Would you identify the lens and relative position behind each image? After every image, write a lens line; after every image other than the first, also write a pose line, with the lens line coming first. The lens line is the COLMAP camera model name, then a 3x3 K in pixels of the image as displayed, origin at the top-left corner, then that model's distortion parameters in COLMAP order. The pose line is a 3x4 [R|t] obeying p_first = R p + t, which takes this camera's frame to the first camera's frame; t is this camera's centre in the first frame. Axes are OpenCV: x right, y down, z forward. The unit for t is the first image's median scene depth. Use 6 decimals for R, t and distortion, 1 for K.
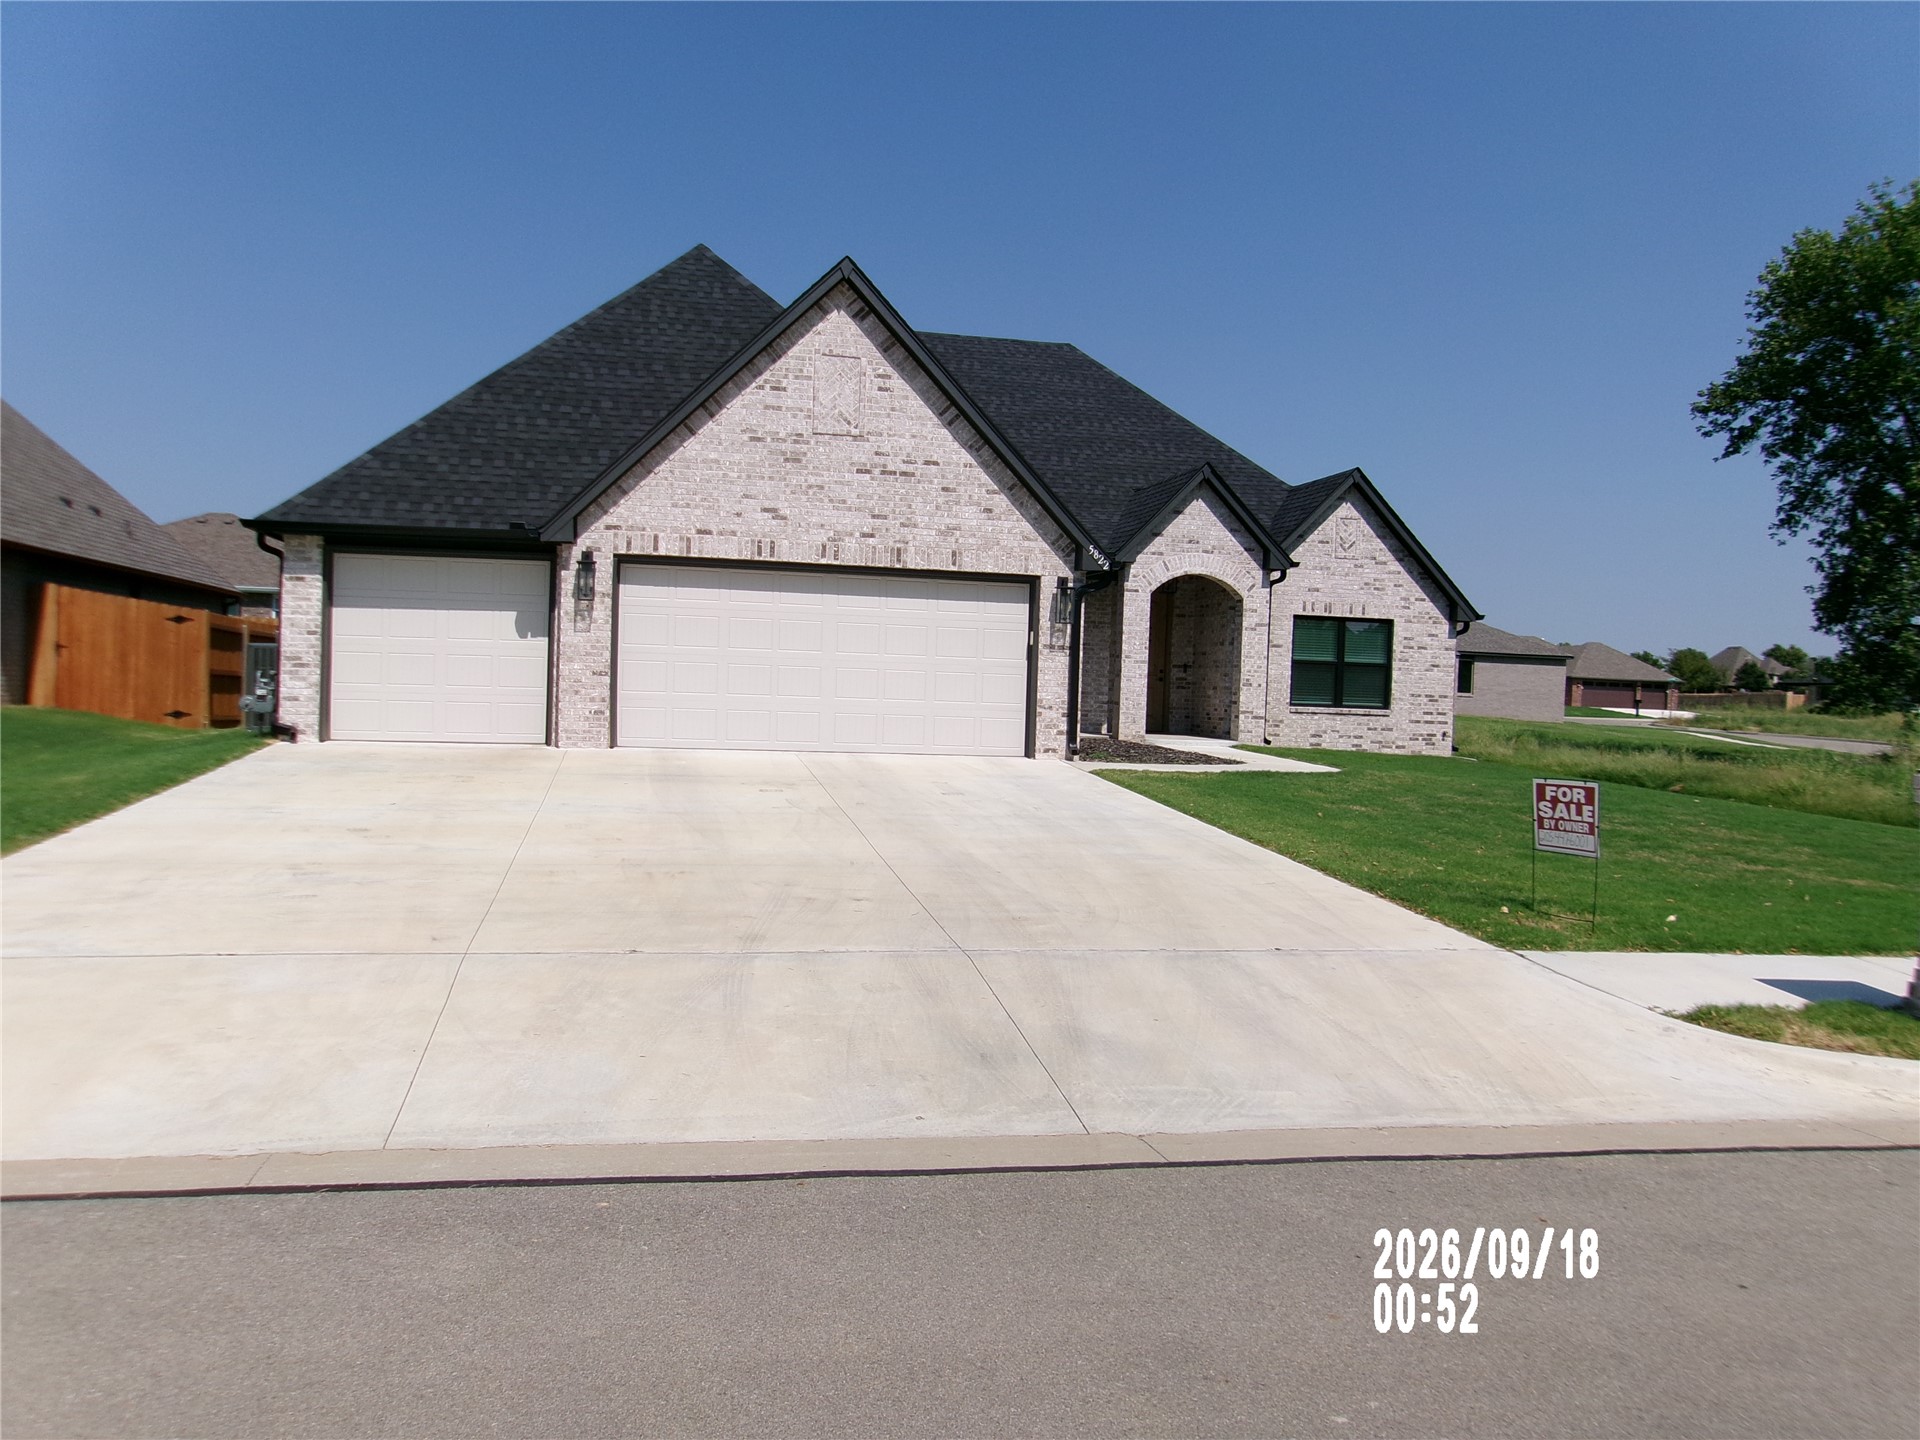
lens RADIAL K [[1511.8, 0, 957.0], [0, 1511.8, 725.6], [0, 0, 1]] dist [-0.069431, 0.105182]
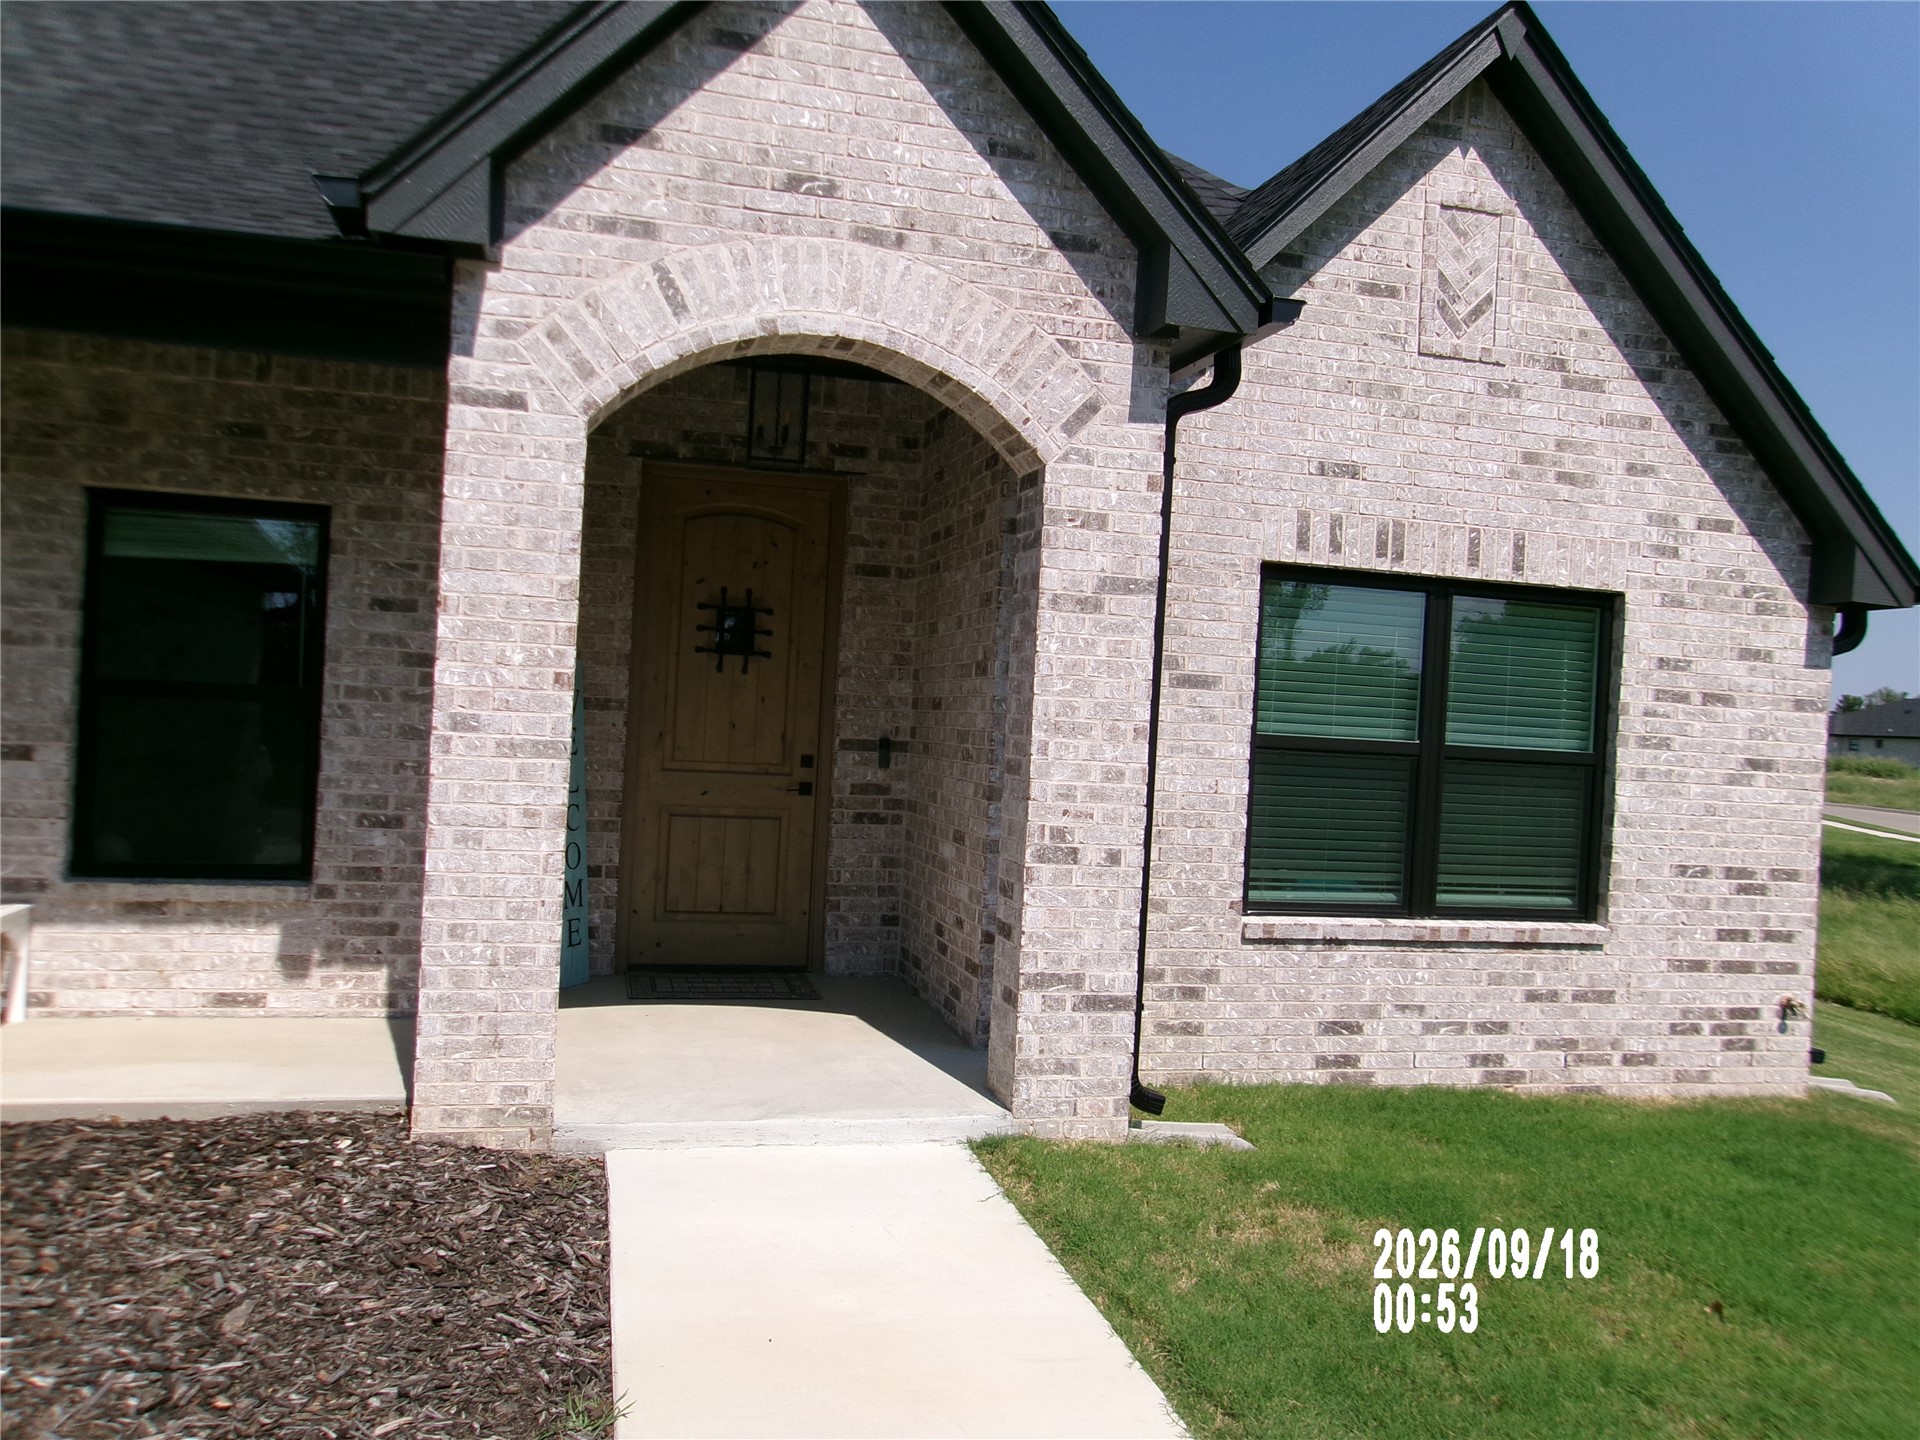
lens RADIAL K [[1511.8, 0, 957.0], [0, 1511.8, 725.6], [0, 0, 1]] dist [-0.069431, 0.105182]
pose [[0.998720, 0.018845, 0.046938, 0.158840], [-0.017955, 0.999652, -0.019305, -0.039479], [-0.047285, 0.018438, 0.998711, 0.741141]]
